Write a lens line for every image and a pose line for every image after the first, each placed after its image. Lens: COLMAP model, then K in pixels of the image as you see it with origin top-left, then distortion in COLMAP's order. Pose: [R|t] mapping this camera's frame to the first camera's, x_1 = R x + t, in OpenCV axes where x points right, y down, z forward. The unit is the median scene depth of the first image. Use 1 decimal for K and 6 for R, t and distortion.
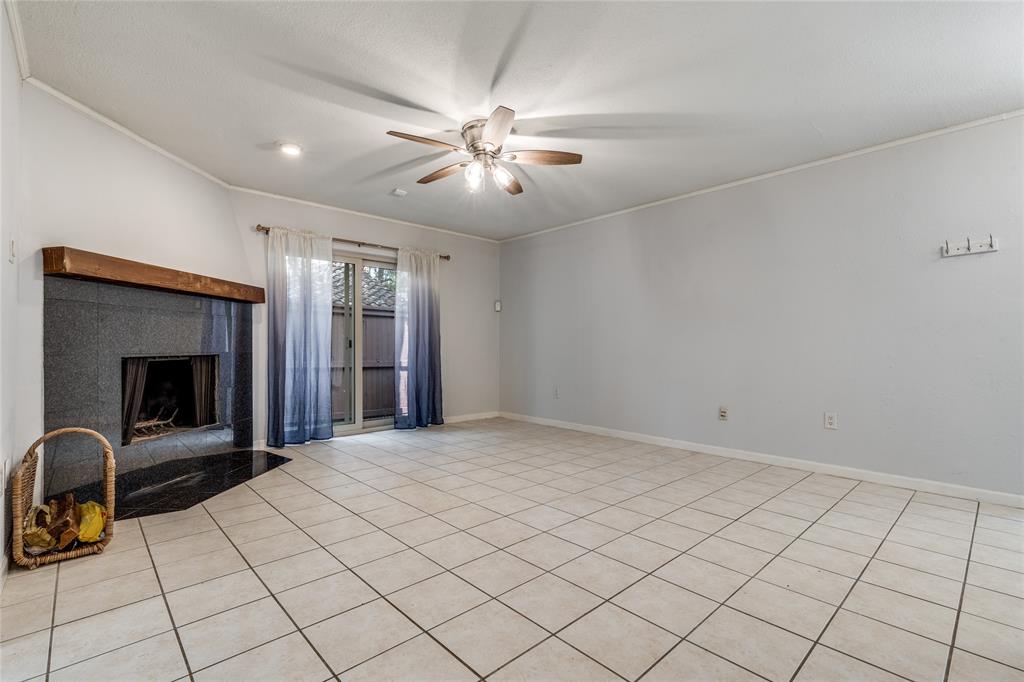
lens RADIAL K [[464.4, 0, 512.6], [0, 464.4, 343.5], [0, 0, 1]] dist [0.000083, -0.000388]
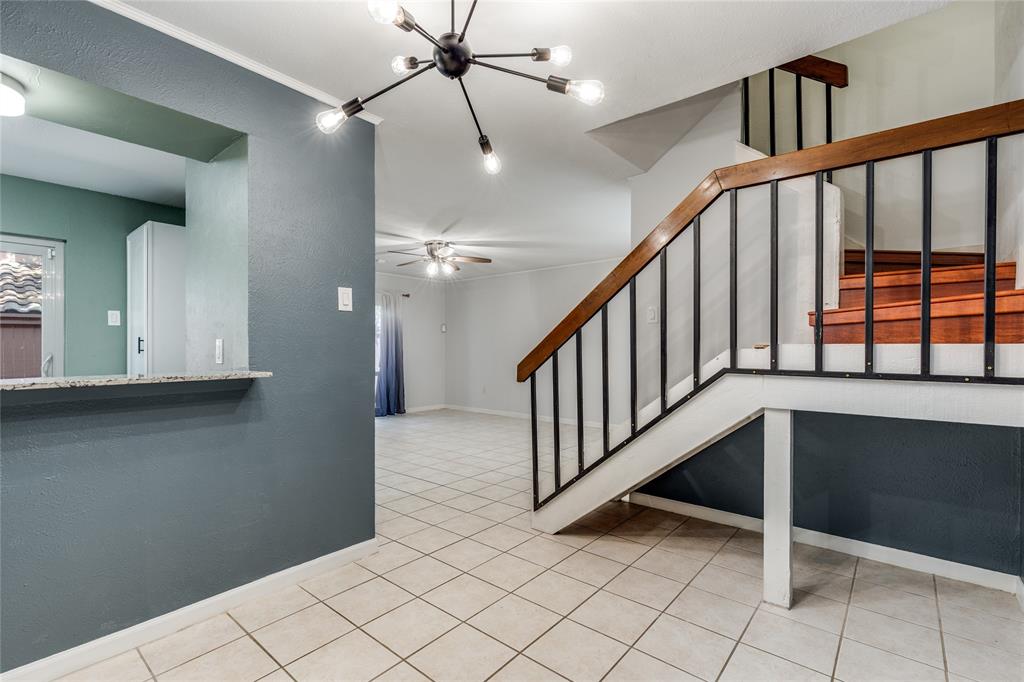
lens RADIAL K [[464.4, 0, 510.6], [0, 464.4, 343.7], [0, 0, 1]] dist [0.000083, -0.000388]
pose [[0.993002, -0.002333, 0.118074, 0.003411], [0.001815, 0.999988, 0.004494, -0.051087], [-0.118083, -0.004249, 0.992995, -0.511346]]
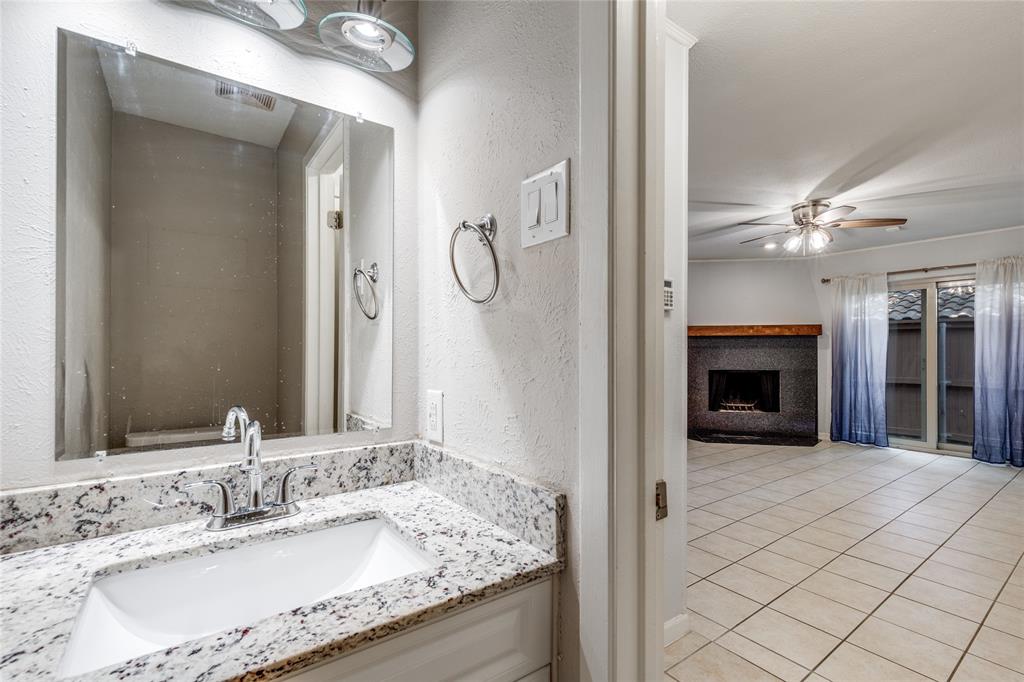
lens RADIAL K [[464.4, 0, 513.0], [0, 464.4, 346.7], [0, 0, 1]] dist [0.000083, -0.000388]
pose [[-0.121360, -0.007406, -0.992581, 0.797651], [0.003578, 0.999962, -0.007898, -0.036432], [0.992602, -0.004510, -0.121329, 0.204815]]
